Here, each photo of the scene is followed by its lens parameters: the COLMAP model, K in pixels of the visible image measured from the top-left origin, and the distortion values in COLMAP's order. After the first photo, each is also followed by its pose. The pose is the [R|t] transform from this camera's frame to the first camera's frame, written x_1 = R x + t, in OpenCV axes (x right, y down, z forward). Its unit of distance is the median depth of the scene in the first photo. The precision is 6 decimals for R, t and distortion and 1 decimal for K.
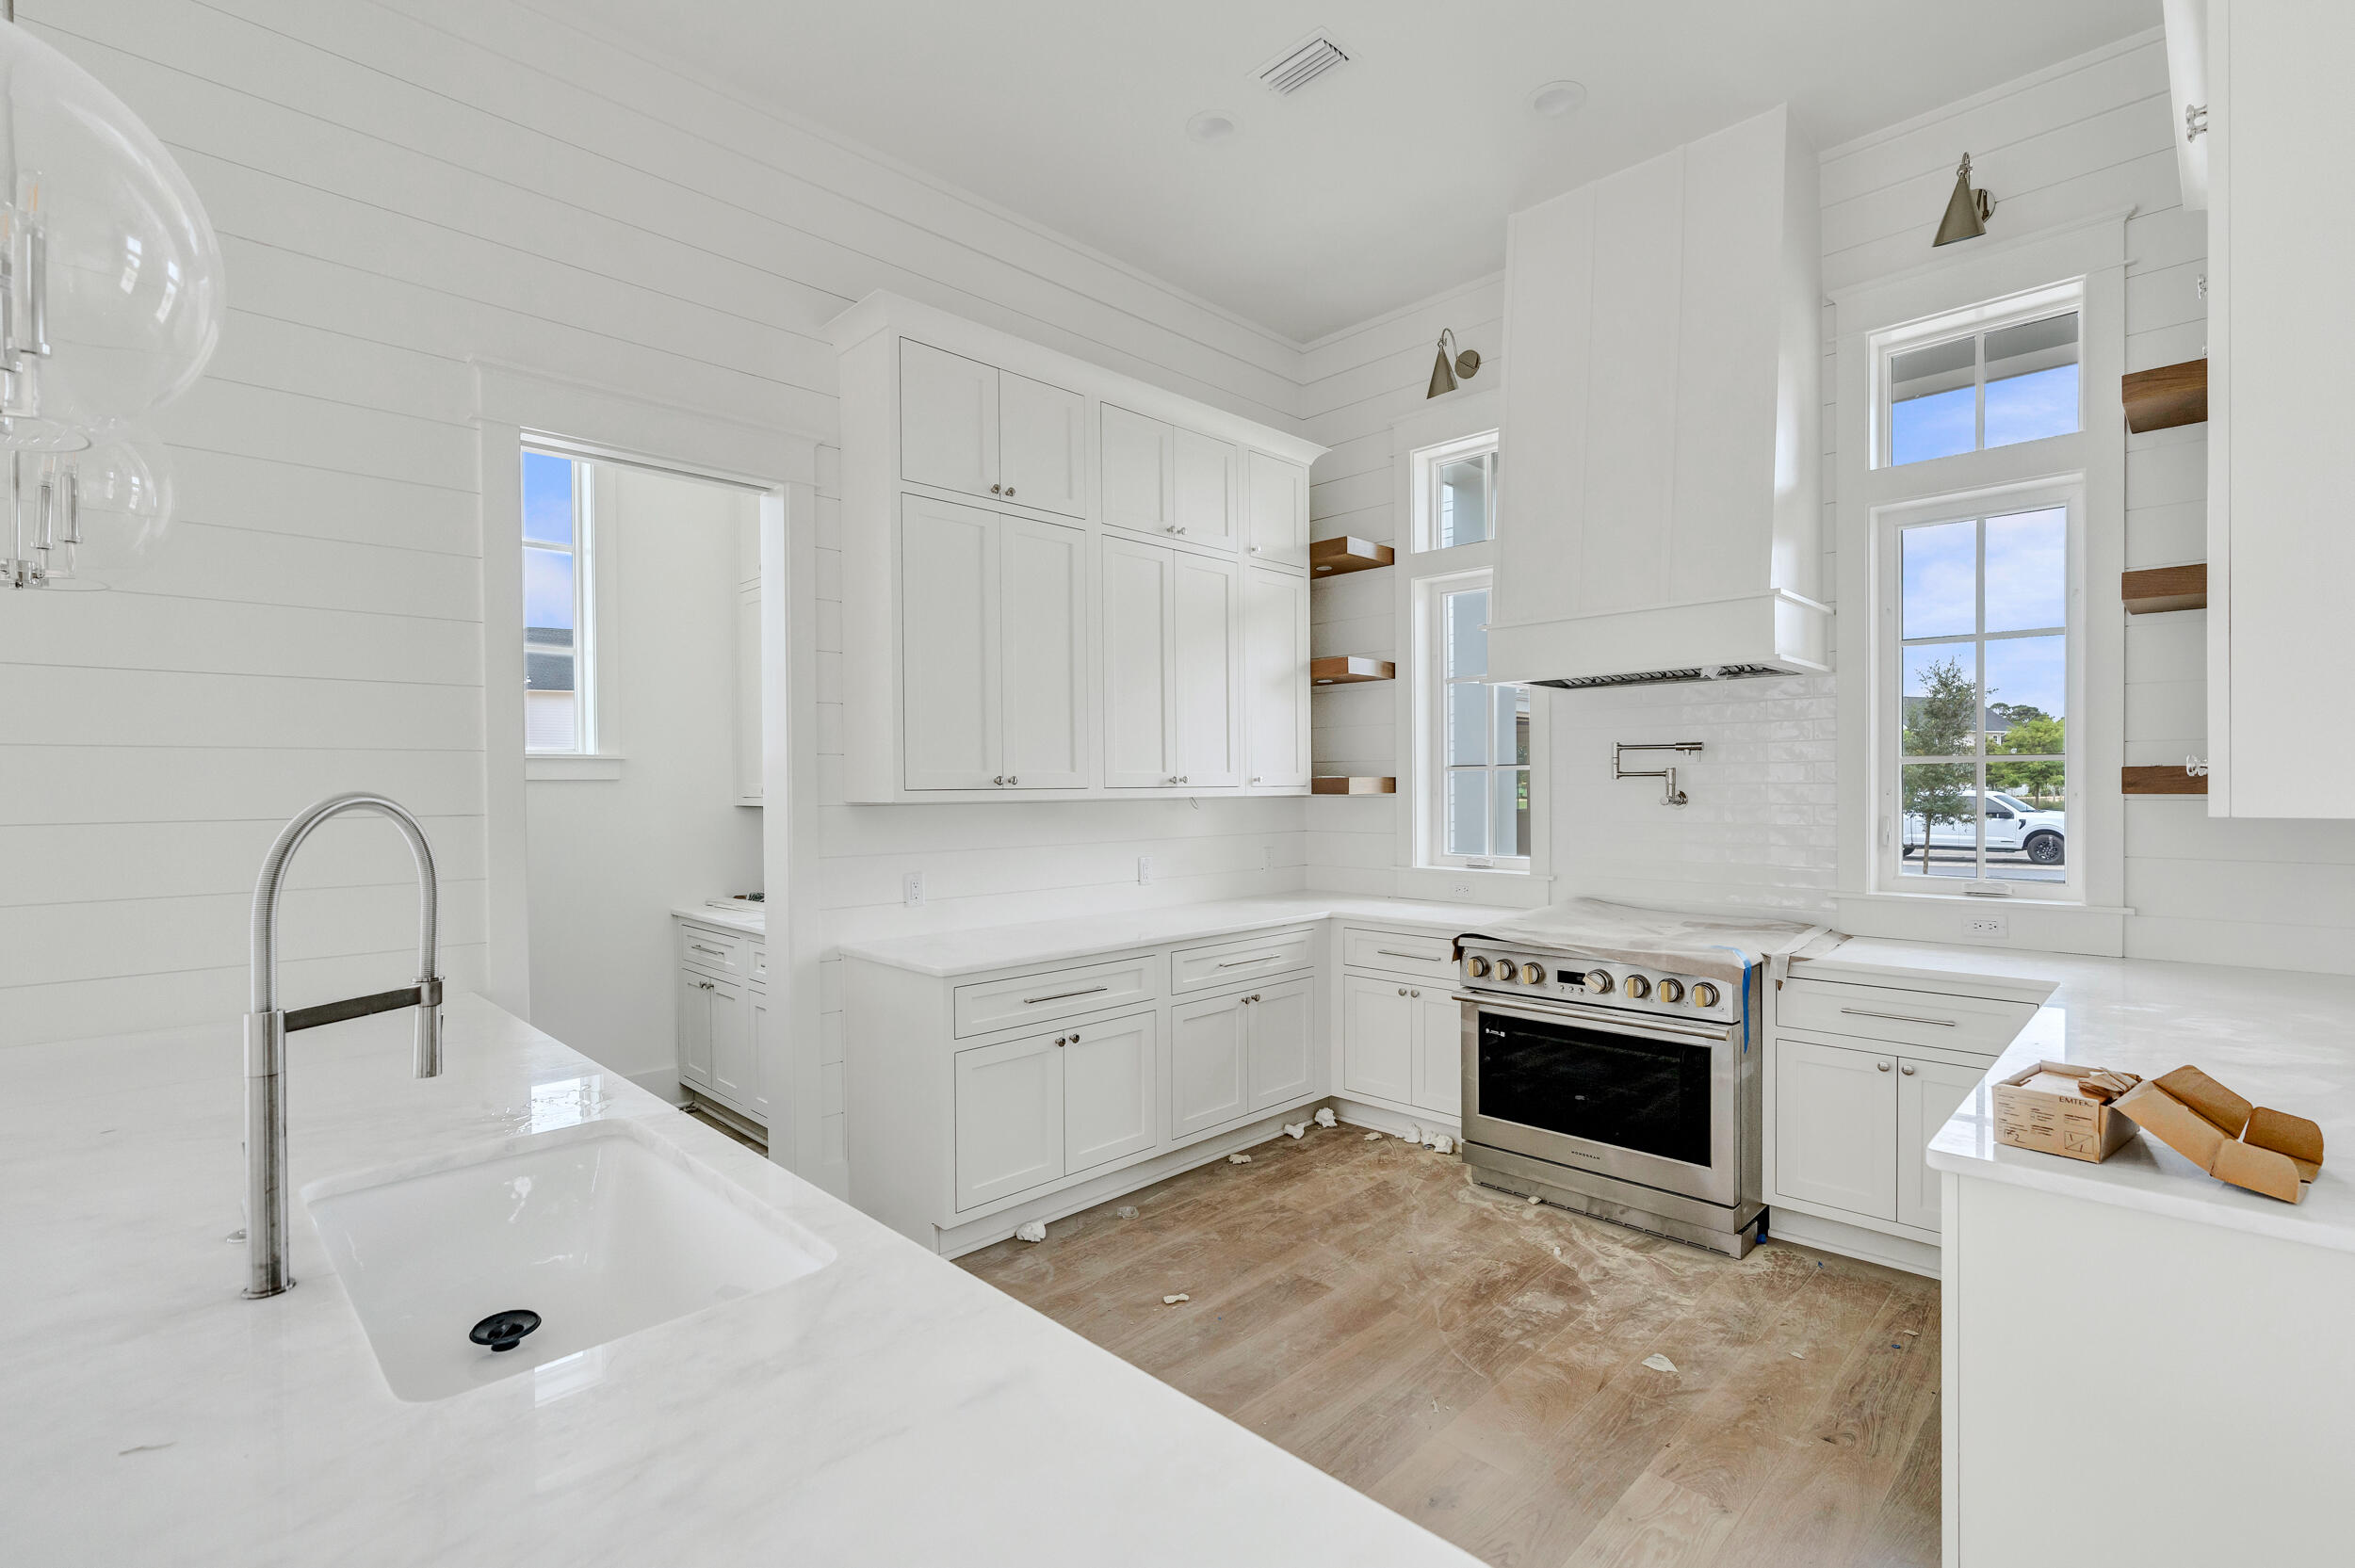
lens RADIAL K [[1057.1, 0, 1160.5], [0, 1057.1, 792.8], [0, 0, 1]] dist [-0.006452, 0.001968]
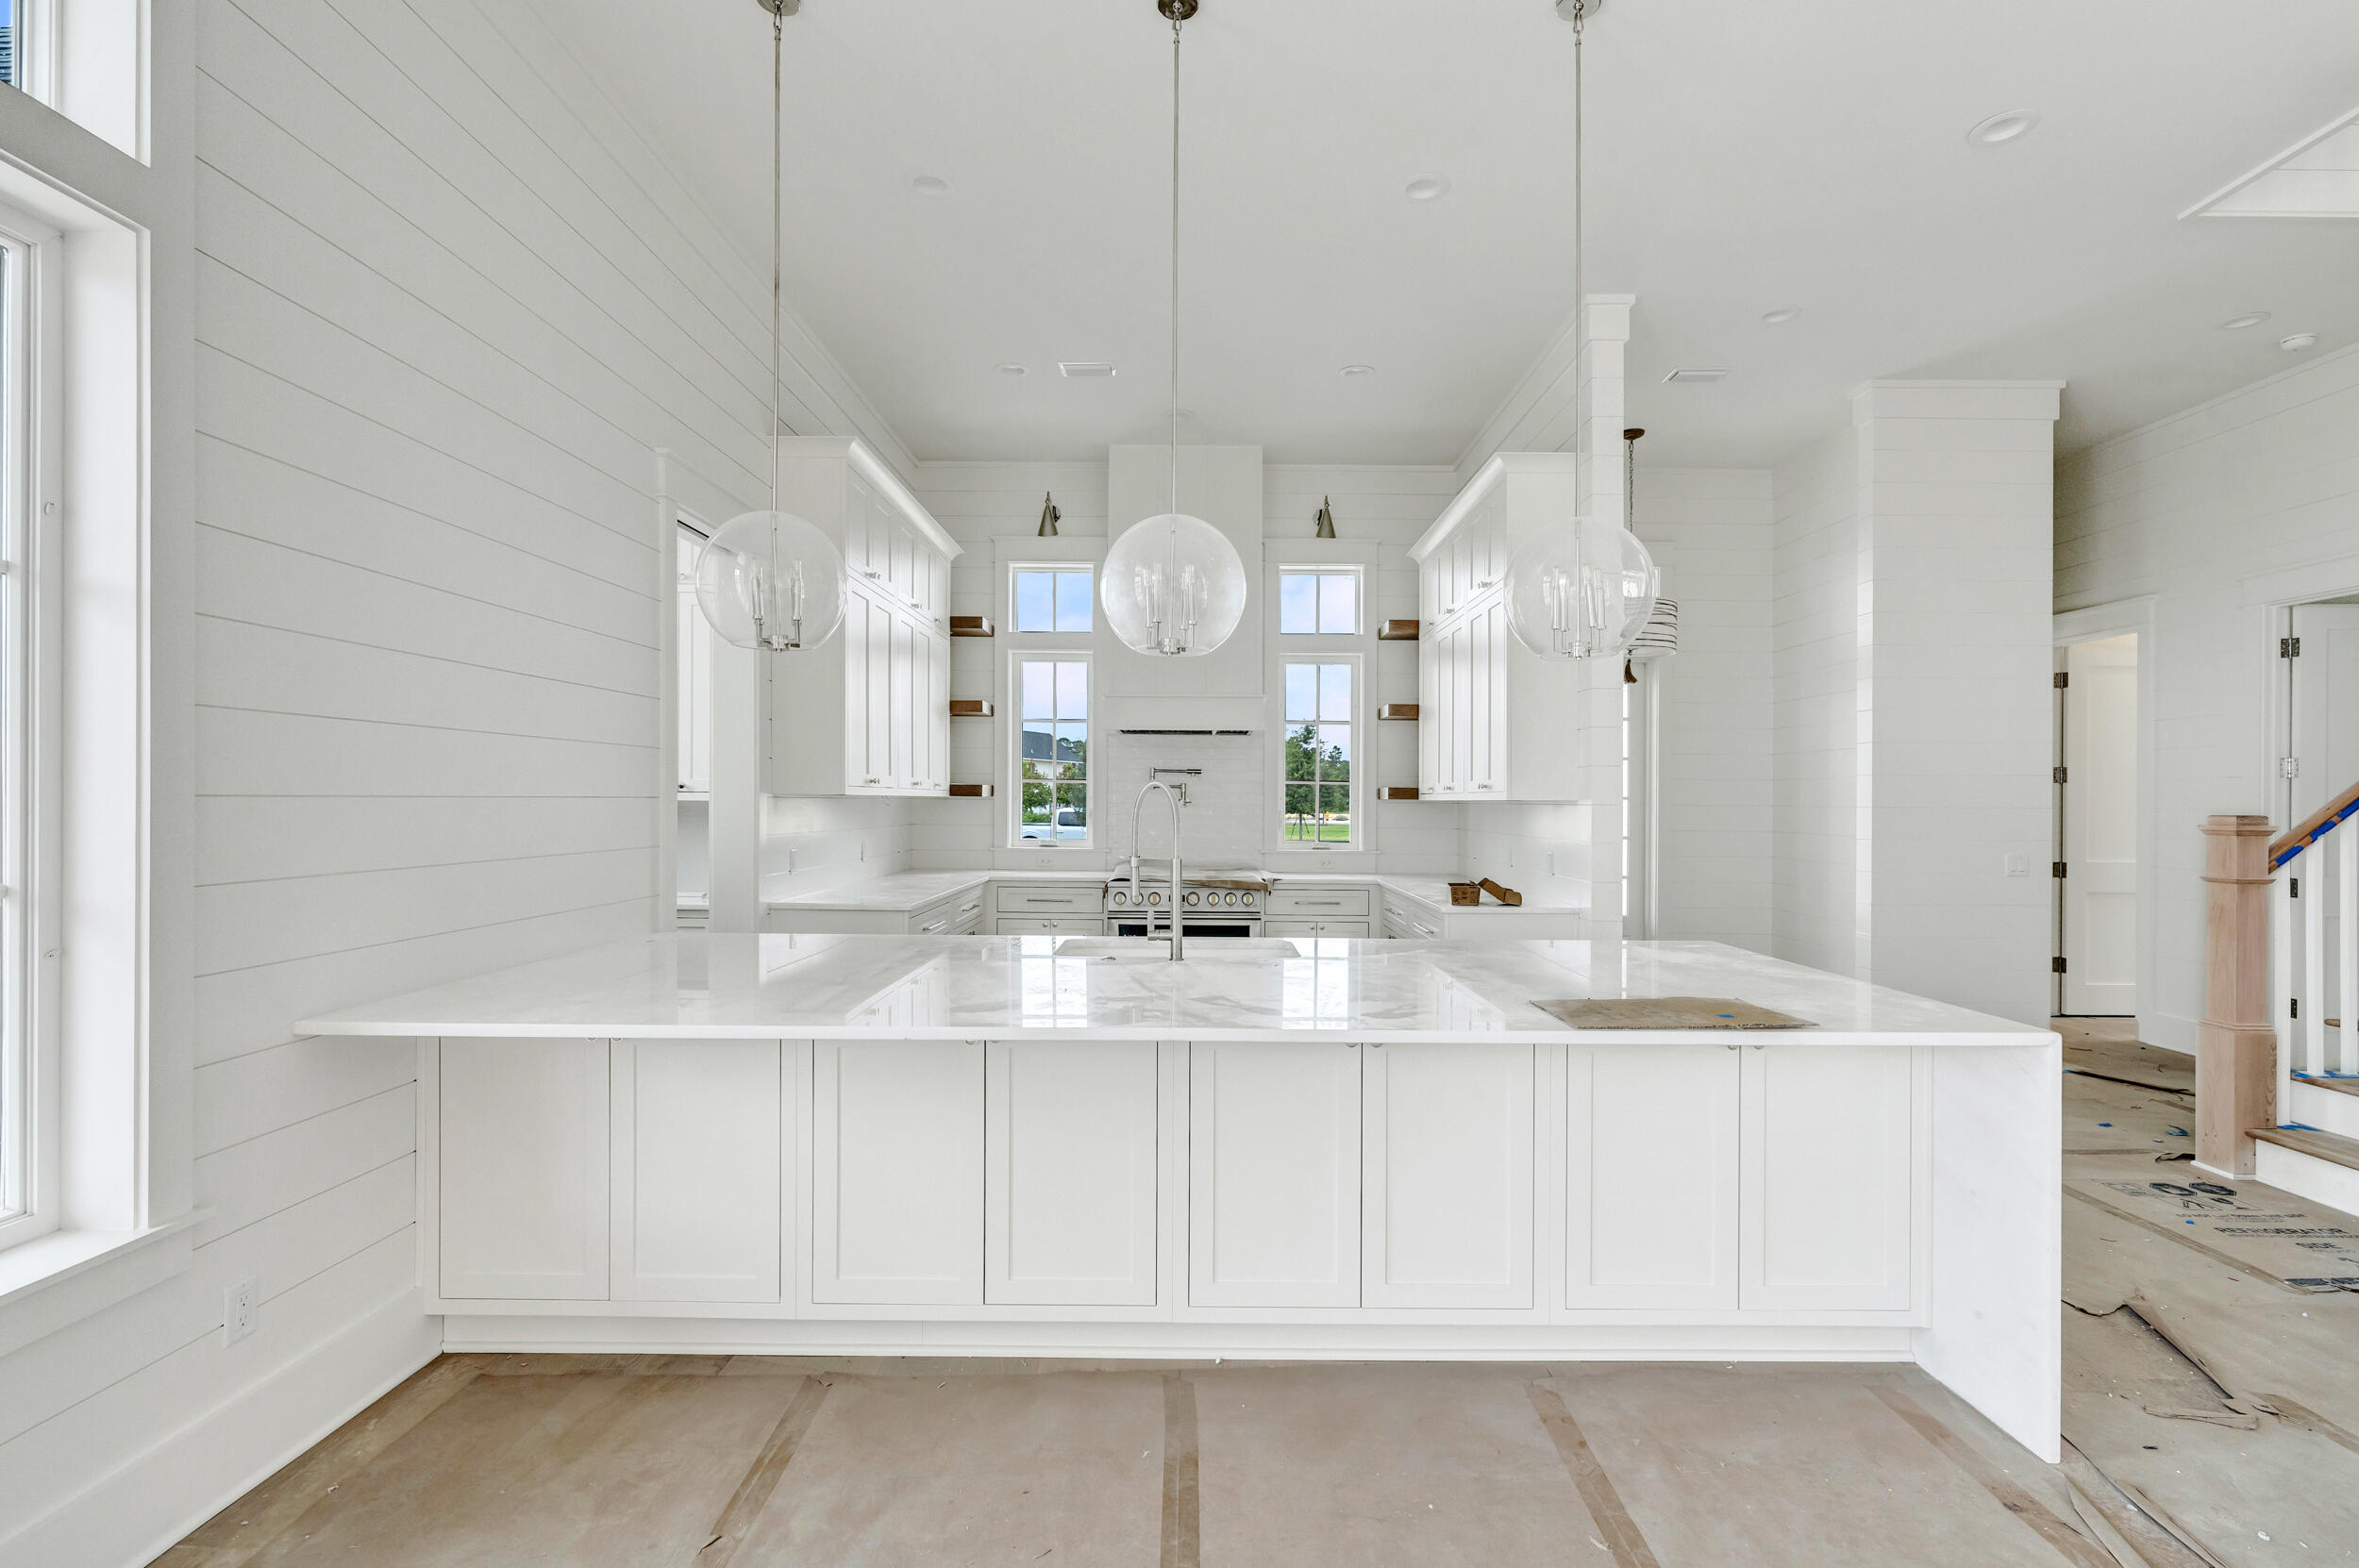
lens RADIAL K [[1157.3, 0, 1188.4], [0, 1157.3, 803.7], [0, 0, 1]] dist [0.000509, 0.000003]
pose [[0.690662, 0.020085, 0.722899, -0.919449], [-0.006809, 0.999751, -0.021272, 0.051741], [-0.723146, 0.009769, 0.690626, -0.324399]]
